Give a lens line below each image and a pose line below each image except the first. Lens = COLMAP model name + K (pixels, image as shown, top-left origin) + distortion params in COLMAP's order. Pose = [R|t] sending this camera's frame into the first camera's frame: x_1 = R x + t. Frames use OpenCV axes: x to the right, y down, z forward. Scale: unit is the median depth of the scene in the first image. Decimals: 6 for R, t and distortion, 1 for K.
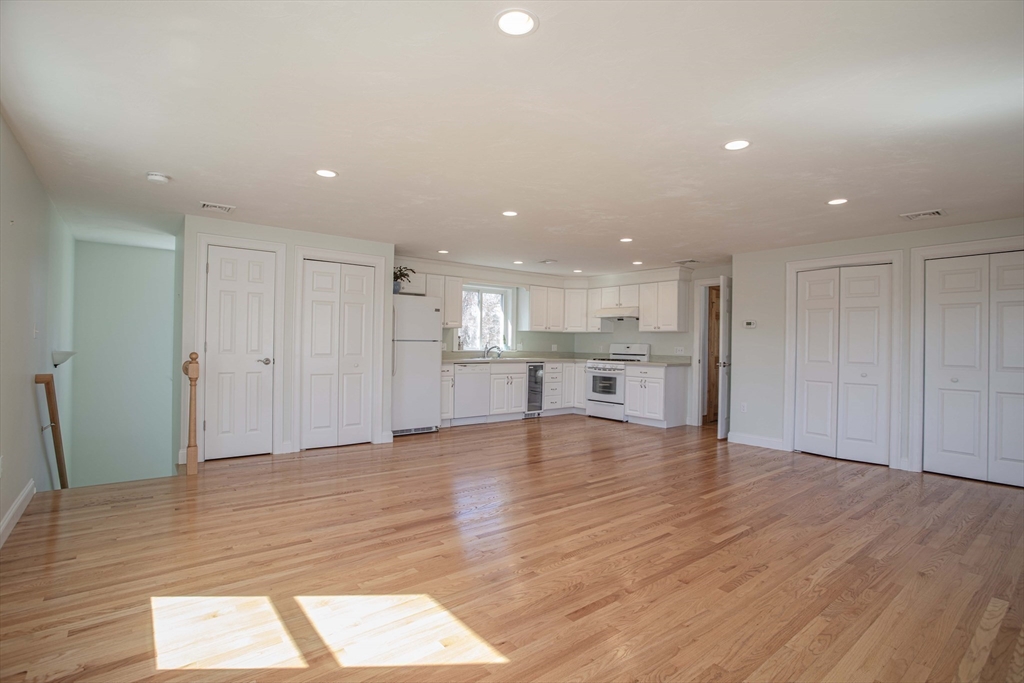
lens RADIAL K [[497.7, 0, 510.5], [0, 497.7, 340.7], [0, 0, 1]] dist [-0.072318, 0.032106]
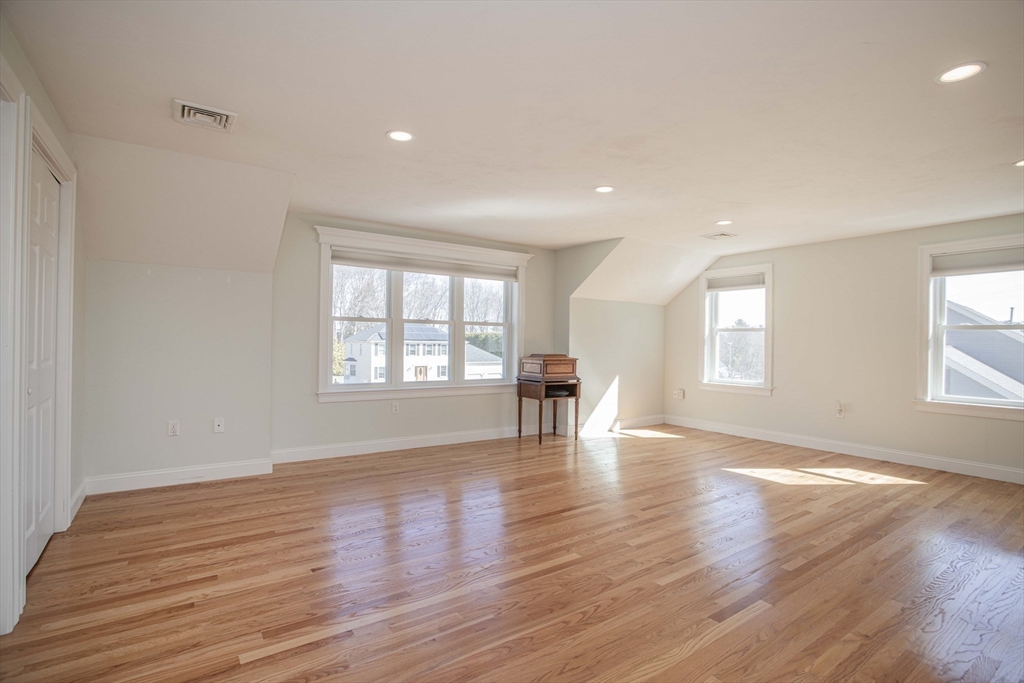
lens RADIAL K [[497.7, 0, 510.5], [0, 497.7, 340.7], [0, 0, 1]] dist [-0.072318, 0.032106]
pose [[-0.997772, -0.029436, 0.059869, 0.285124], [-0.029949, 0.999522, -0.007693, 0.013253], [-0.059613, -0.009469, -0.998177, 1.072388]]
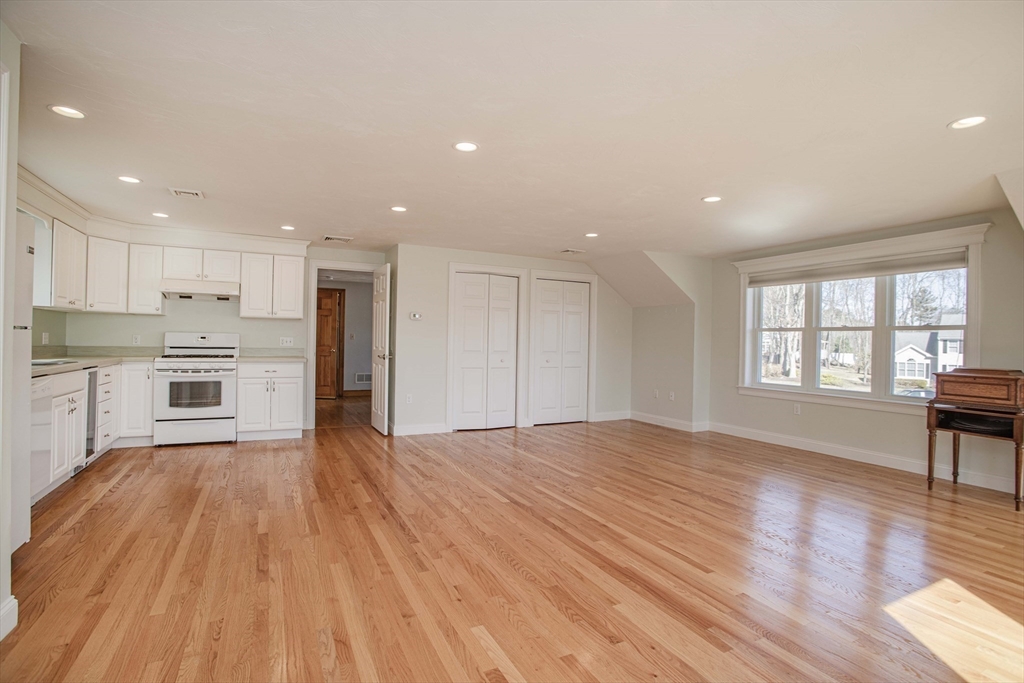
lens RADIAL K [[497.7, 0, 510.5], [0, 497.7, 340.7], [0, 0, 1]] dist [-0.072318, 0.032106]
pose [[0.204753, -0.011591, 0.978745, -0.468833], [-0.021444, 0.999637, 0.016324, -0.003909], [-0.978579, -0.024331, 0.204430, 0.578193]]
